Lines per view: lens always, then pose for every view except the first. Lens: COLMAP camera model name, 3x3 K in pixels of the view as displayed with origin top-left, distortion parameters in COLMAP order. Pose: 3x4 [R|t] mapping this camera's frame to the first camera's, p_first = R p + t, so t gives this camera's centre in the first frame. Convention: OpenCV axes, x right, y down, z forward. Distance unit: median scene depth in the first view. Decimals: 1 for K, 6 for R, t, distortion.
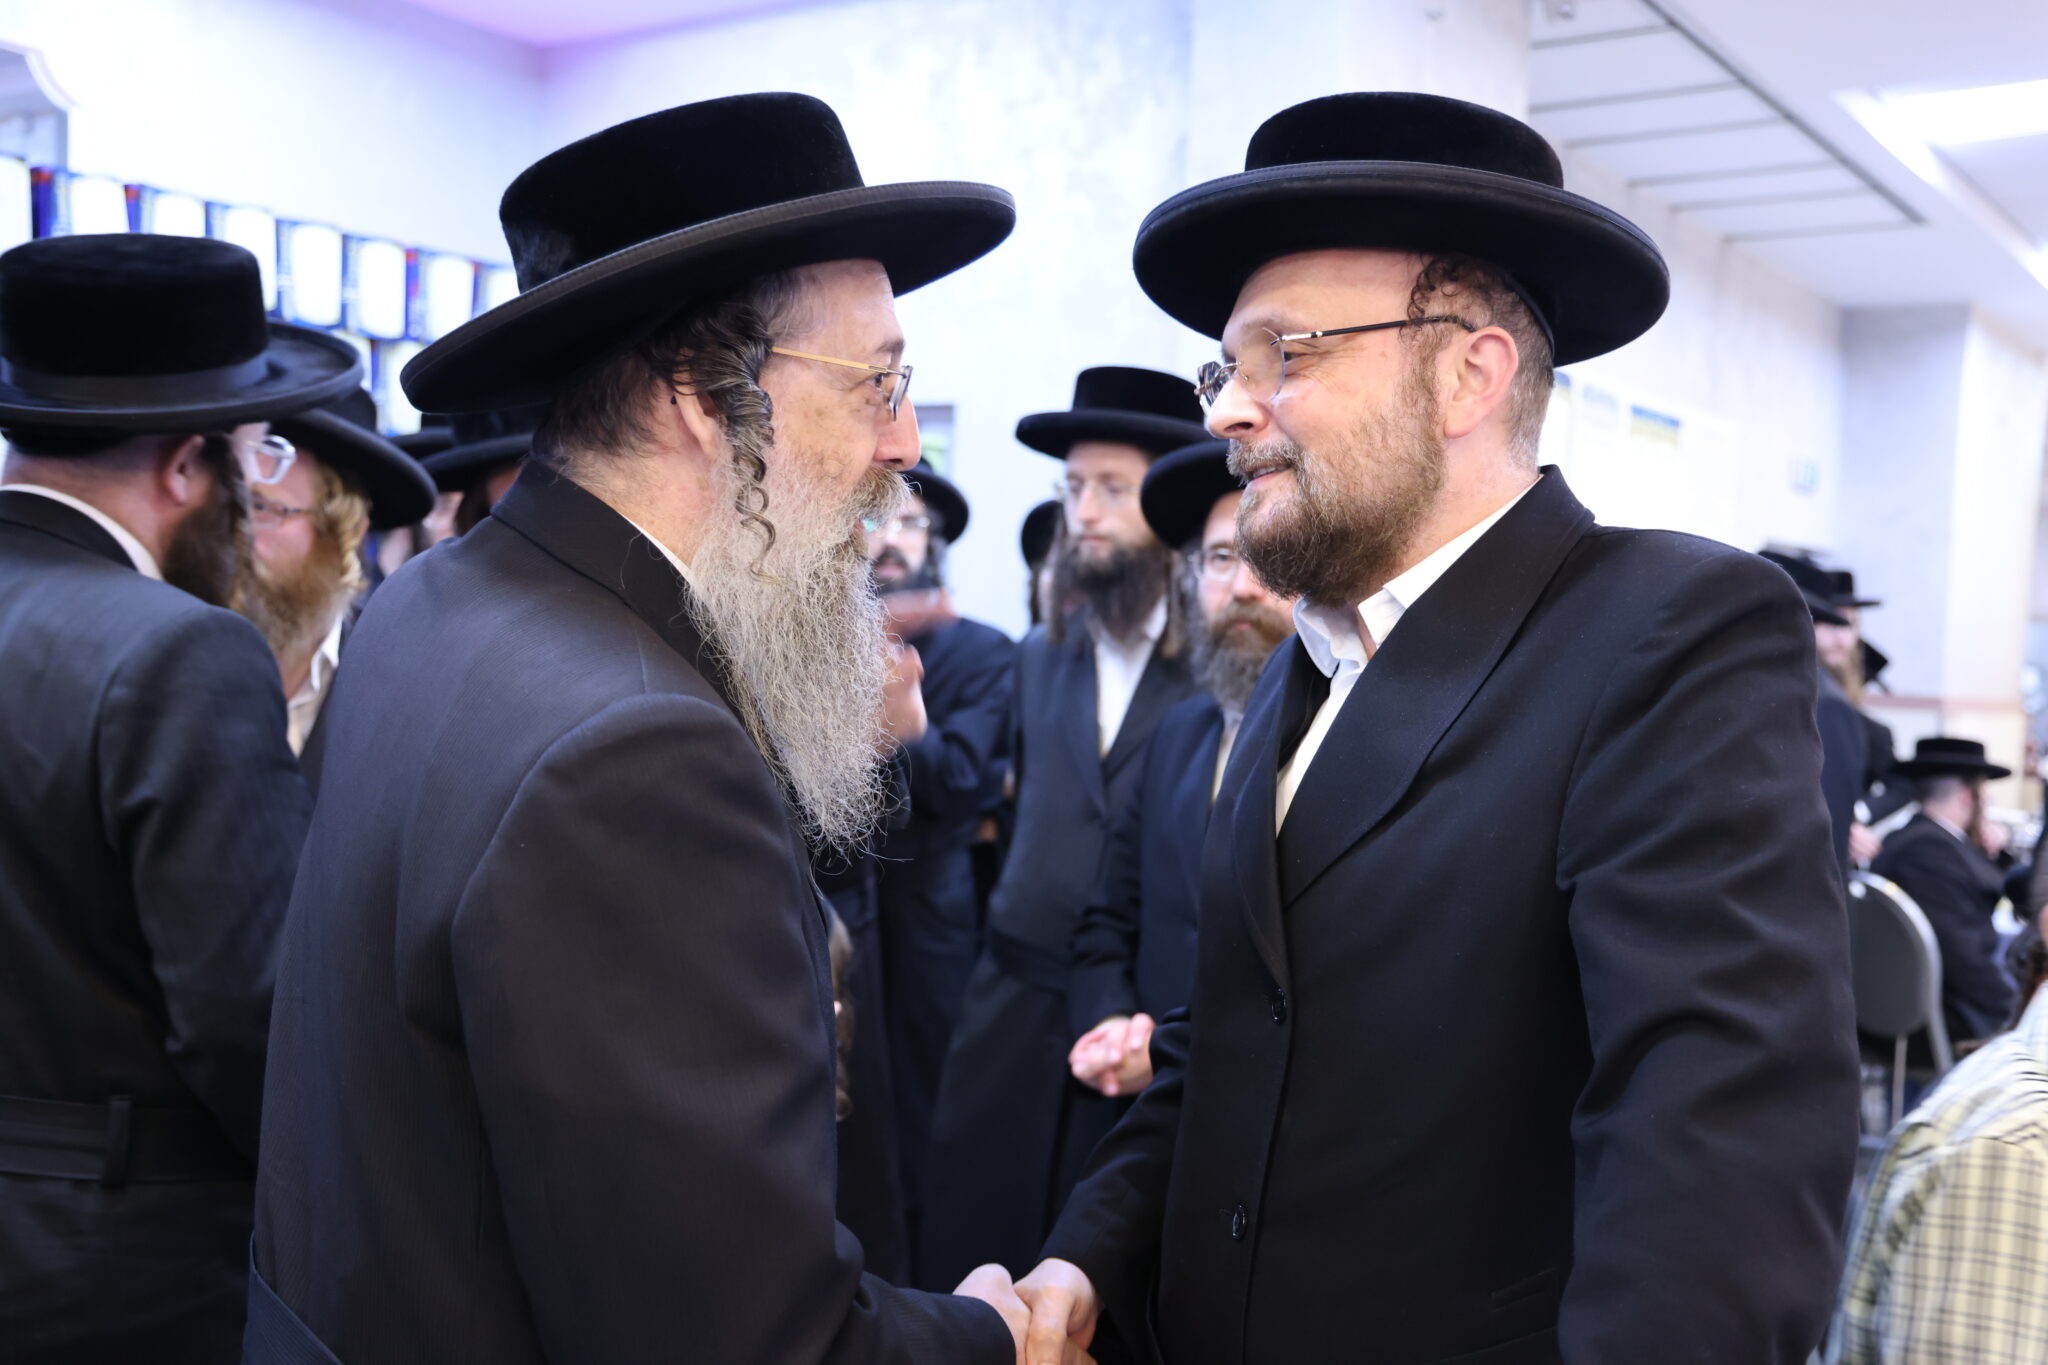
lens RADIAL K [[2166.8, 0, 1024.0], [0, 2166.8, 684.3], [0, 0, 1]] dist [0.015338, 0.000000]
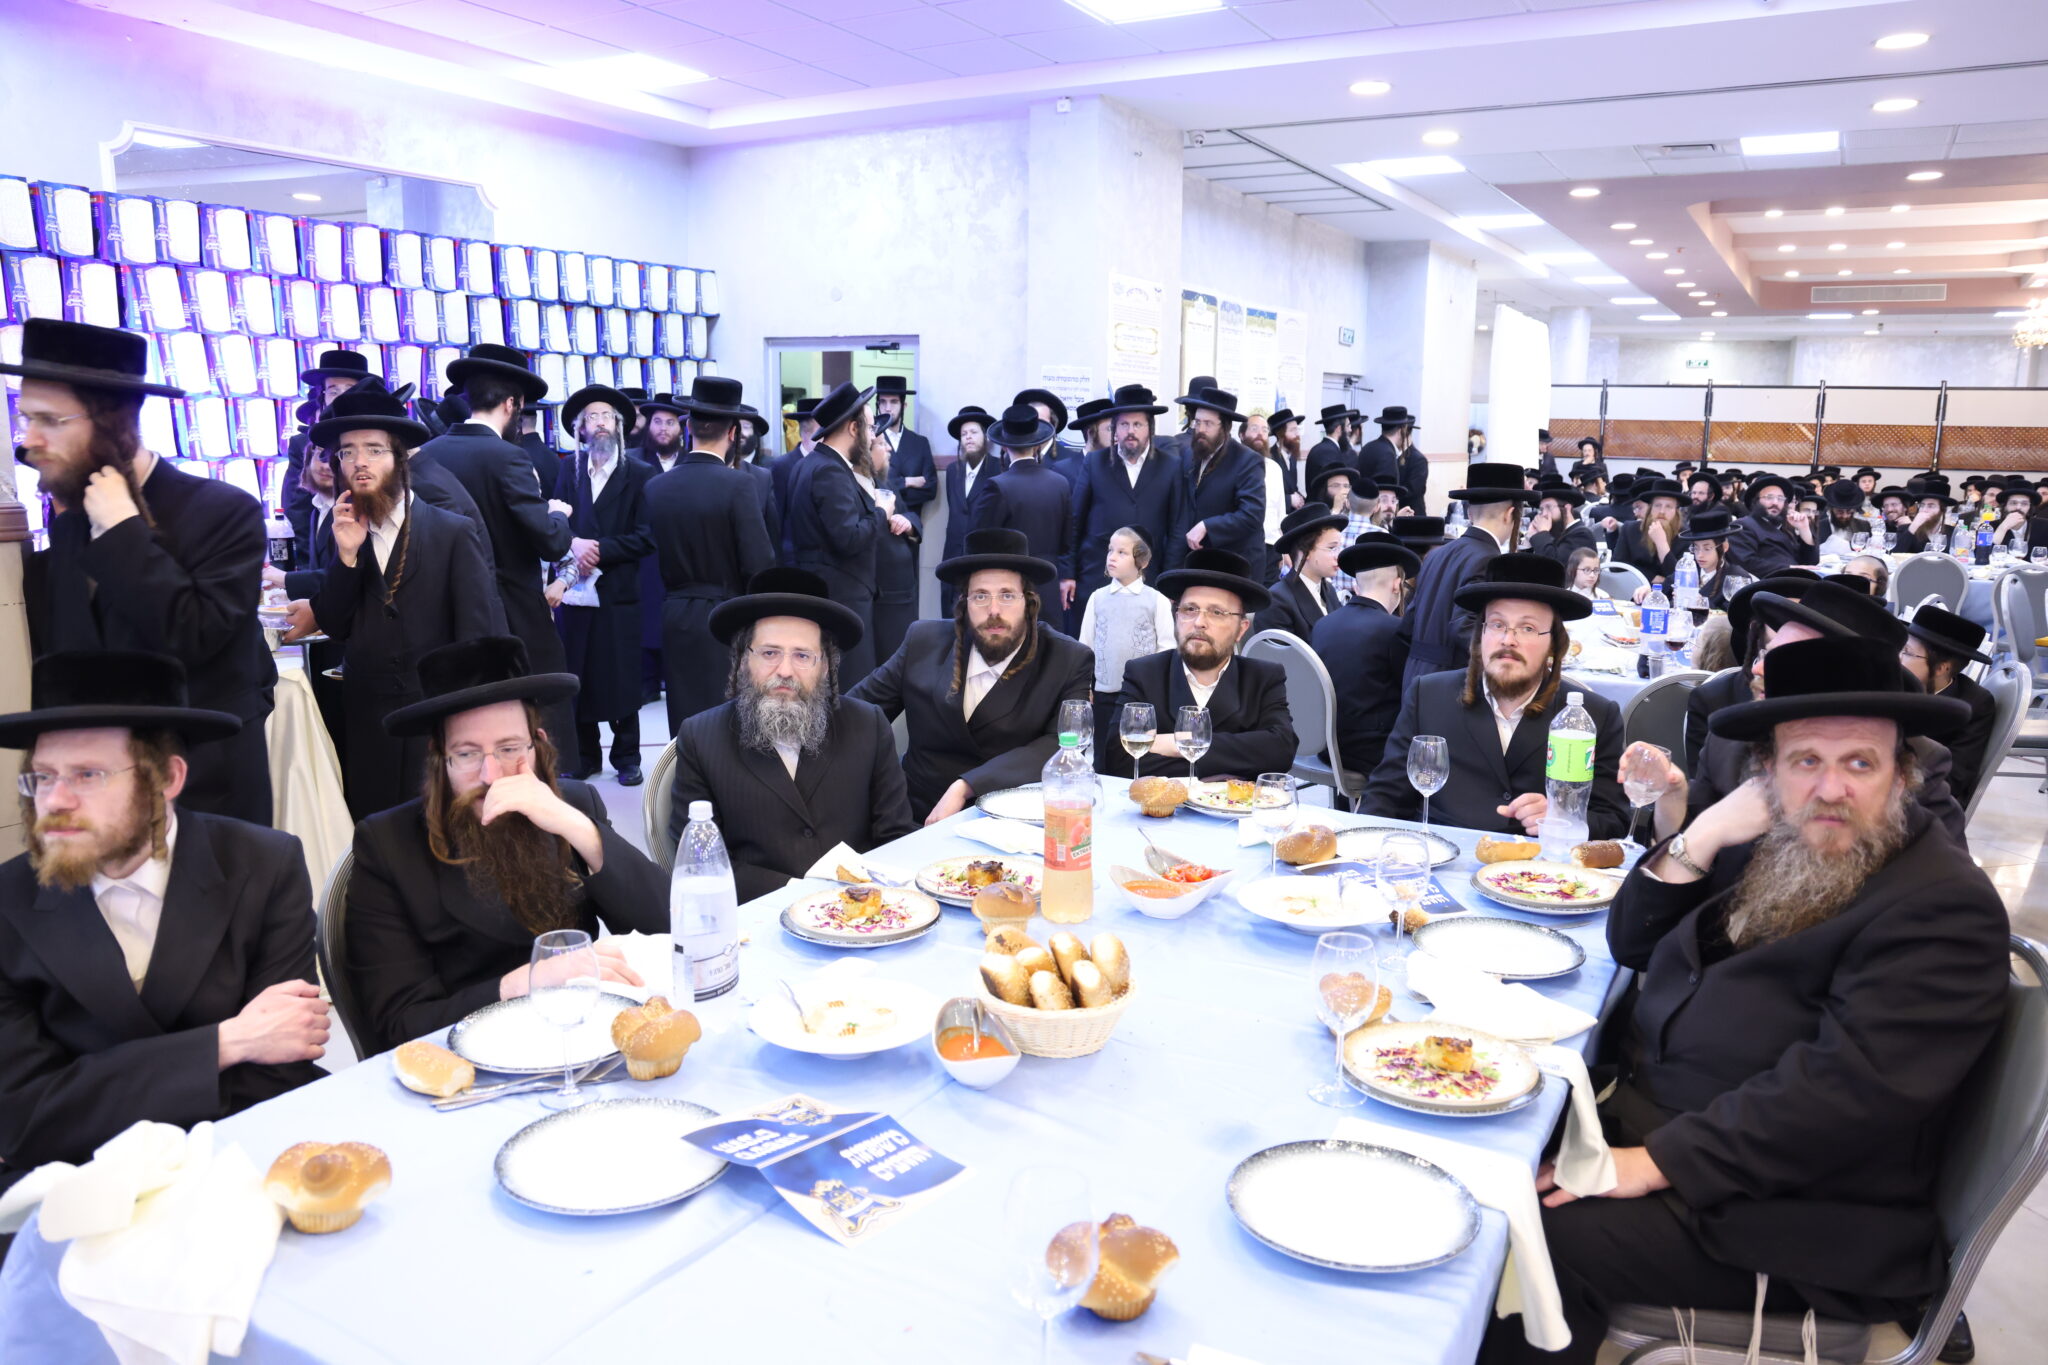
lens RADIAL K [[1428.7, 0, 1029.0], [0, 1428.7, 681.3], [0, 0, 1]] dist [0.044519, 0.003202]
pose [[0.994675, -0.052956, 0.088419, -0.062513], [0.038715, 0.987053, 0.155649, -0.011477], [-0.095517, -0.151397, 0.983847, -0.405347]]
